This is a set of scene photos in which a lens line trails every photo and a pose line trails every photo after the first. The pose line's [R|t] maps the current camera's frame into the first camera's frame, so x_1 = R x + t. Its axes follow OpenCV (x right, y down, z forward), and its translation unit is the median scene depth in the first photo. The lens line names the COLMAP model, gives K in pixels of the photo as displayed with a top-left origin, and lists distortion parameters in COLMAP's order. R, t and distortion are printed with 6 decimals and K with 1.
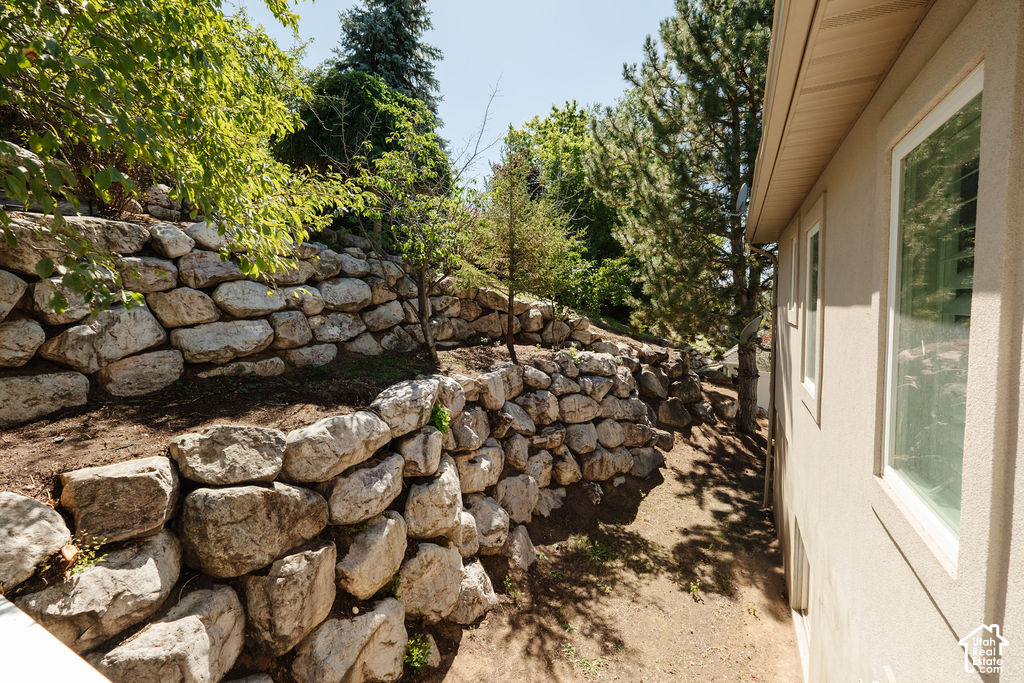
lens RADIAL K [[461.0, 0, 514.0], [0, 461.0, 337.3], [0, 0, 1]] dist [0.000946, -0.003058]
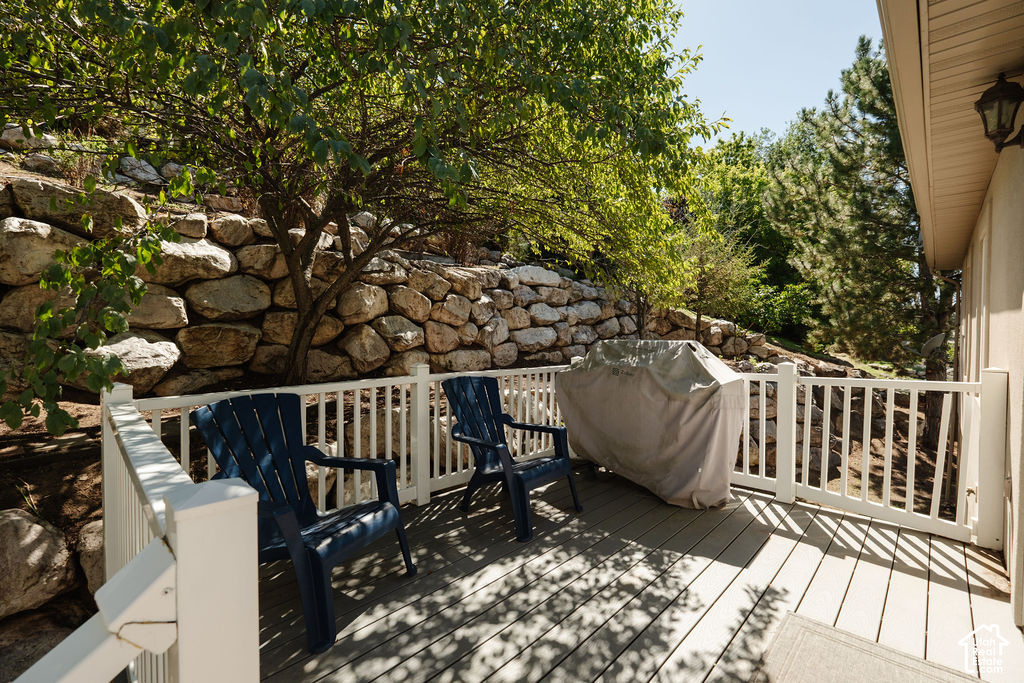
lens RADIAL K [[461.0, 0, 506.3], [0, 461.0, 342.2], [0, 0, 1]] dist [0.000946, -0.003058]
pose [[0.952976, 0.024473, -0.302055, -0.115610], [-0.036035, 0.998813, -0.032764, 0.039333], [0.300895, 0.042107, 0.952727, -0.308989]]
